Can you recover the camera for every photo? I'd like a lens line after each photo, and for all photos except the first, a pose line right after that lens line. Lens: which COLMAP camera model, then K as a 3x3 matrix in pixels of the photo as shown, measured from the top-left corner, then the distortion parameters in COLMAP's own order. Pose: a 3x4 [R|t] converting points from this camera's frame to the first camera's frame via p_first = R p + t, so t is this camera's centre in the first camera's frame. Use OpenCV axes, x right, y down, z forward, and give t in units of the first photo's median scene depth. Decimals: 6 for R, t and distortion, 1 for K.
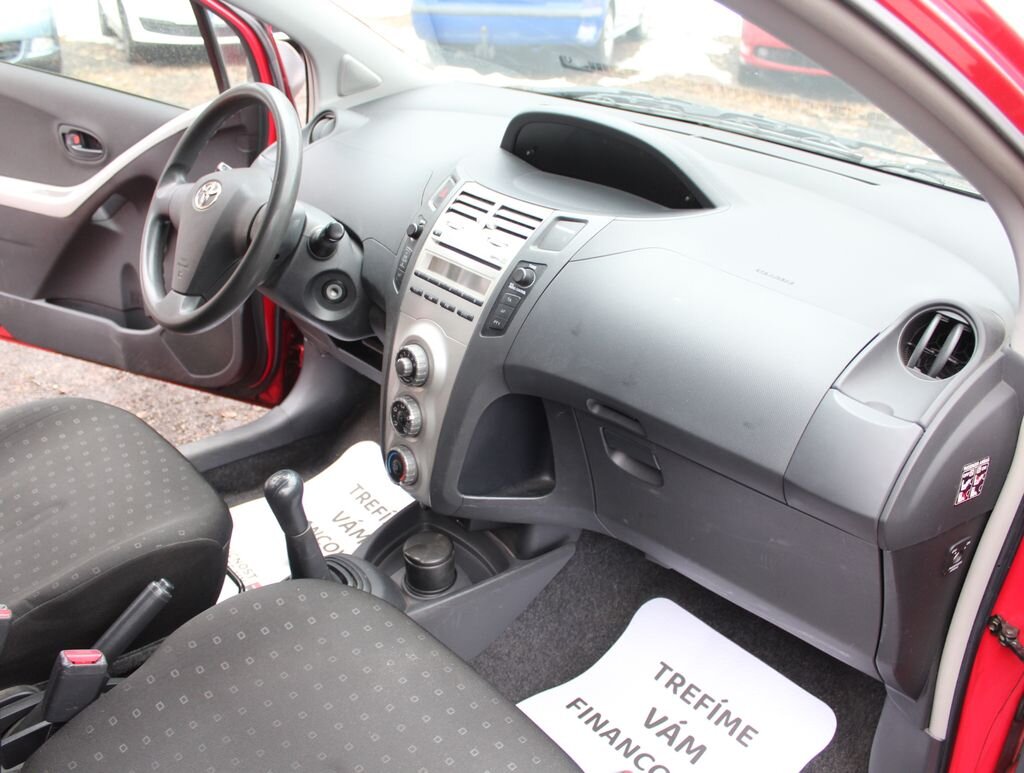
lens RADIAL K [[974.9, 0, 513.3], [0, 974.9, 386.0], [0, 0, 1]] dist [-0.113179, 0.000000]
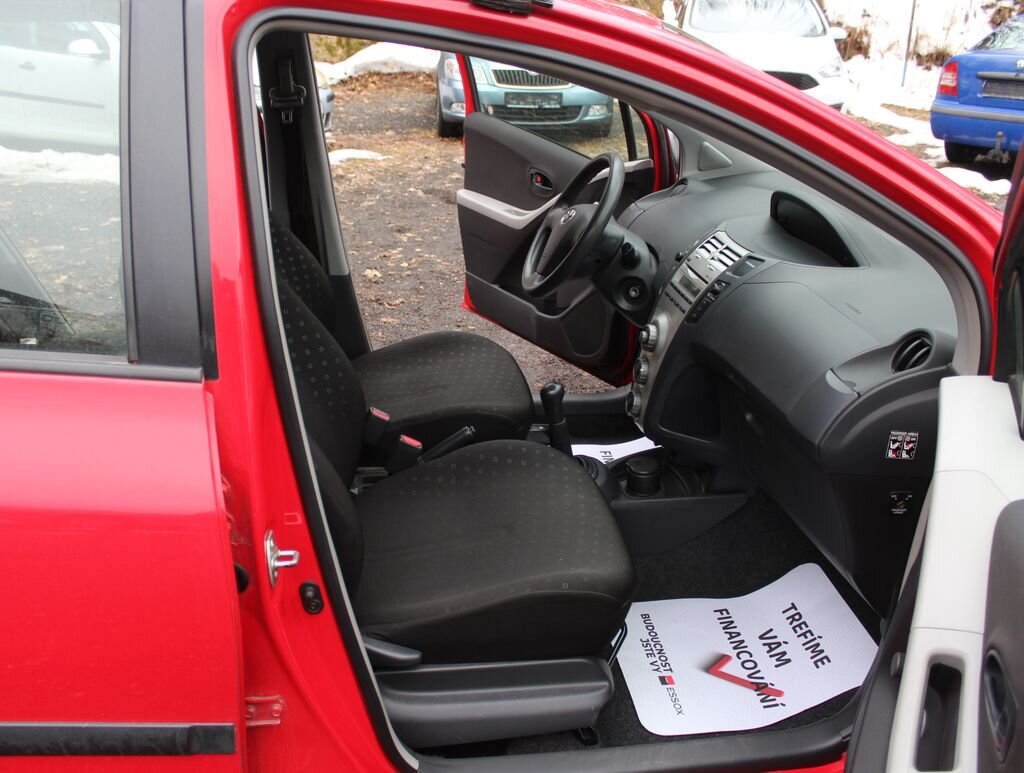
lens RADIAL K [[974.9, 0, 510.7], [0, 974.9, 383.8], [0, 0, 1]] dist [-0.113179, 0.000000]
pose [[0.843362, 0.206086, -0.496254, 0.448598], [-0.247737, 0.968646, -0.018756, 0.121787], [0.476829, 0.138758, 0.867975, -0.402862]]
